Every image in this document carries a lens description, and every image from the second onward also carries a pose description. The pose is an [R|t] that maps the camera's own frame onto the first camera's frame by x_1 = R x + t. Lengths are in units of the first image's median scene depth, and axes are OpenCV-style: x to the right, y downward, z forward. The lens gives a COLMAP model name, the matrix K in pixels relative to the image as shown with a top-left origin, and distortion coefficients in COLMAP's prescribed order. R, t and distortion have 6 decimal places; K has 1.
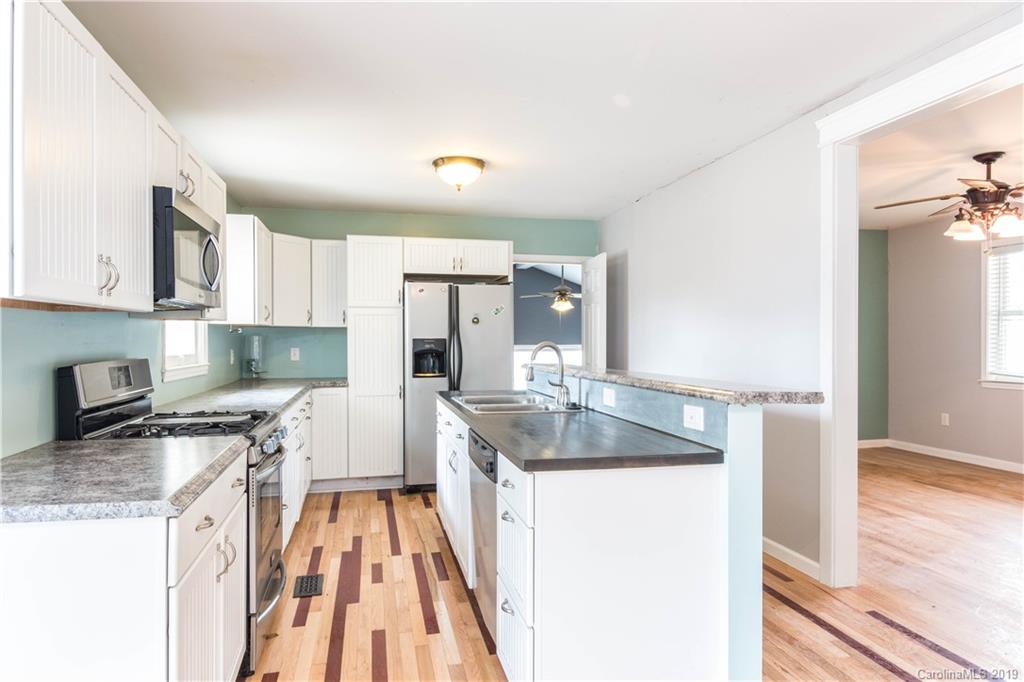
lens RADIAL K [[676.9, 0, 512.0], [0, 676.9, 341.0], [0, 0, 1]] dist [-0.012054, -0.003912]
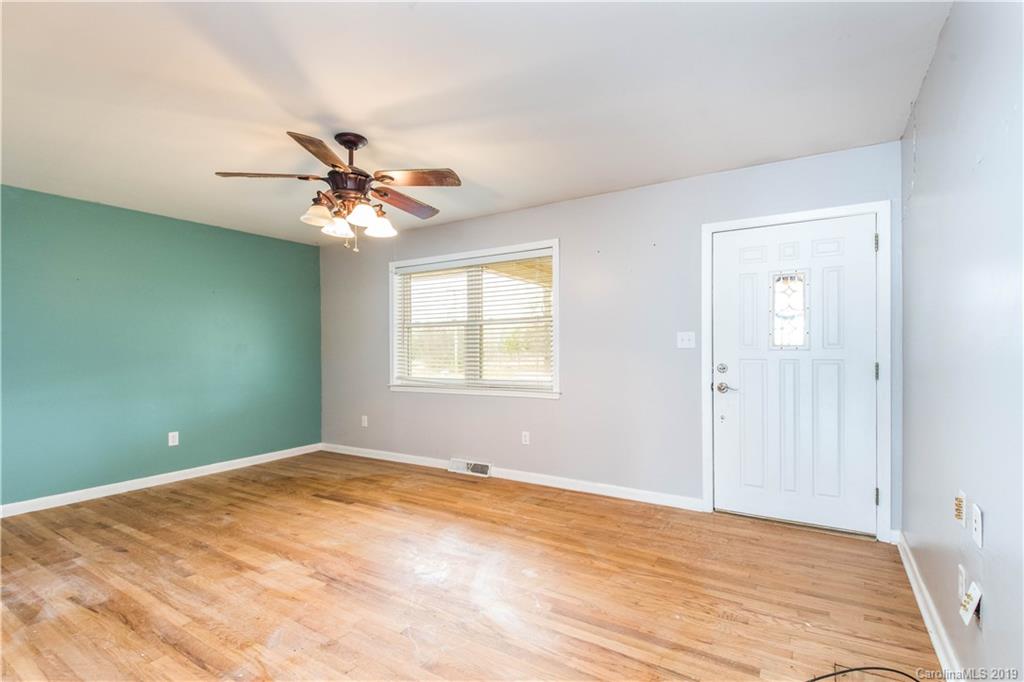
lens RADIAL K [[485.5, 0, 512.0], [0, 485.5, 341.0], [0, 0, 1]] dist [-0.000744, -0.000891]
pose [[0.731844, 0.011593, 0.681374, 0.426911], [0.007047, 0.999673, -0.024578, 0.009378], [-0.681436, 0.022788, 0.731523, 0.384687]]
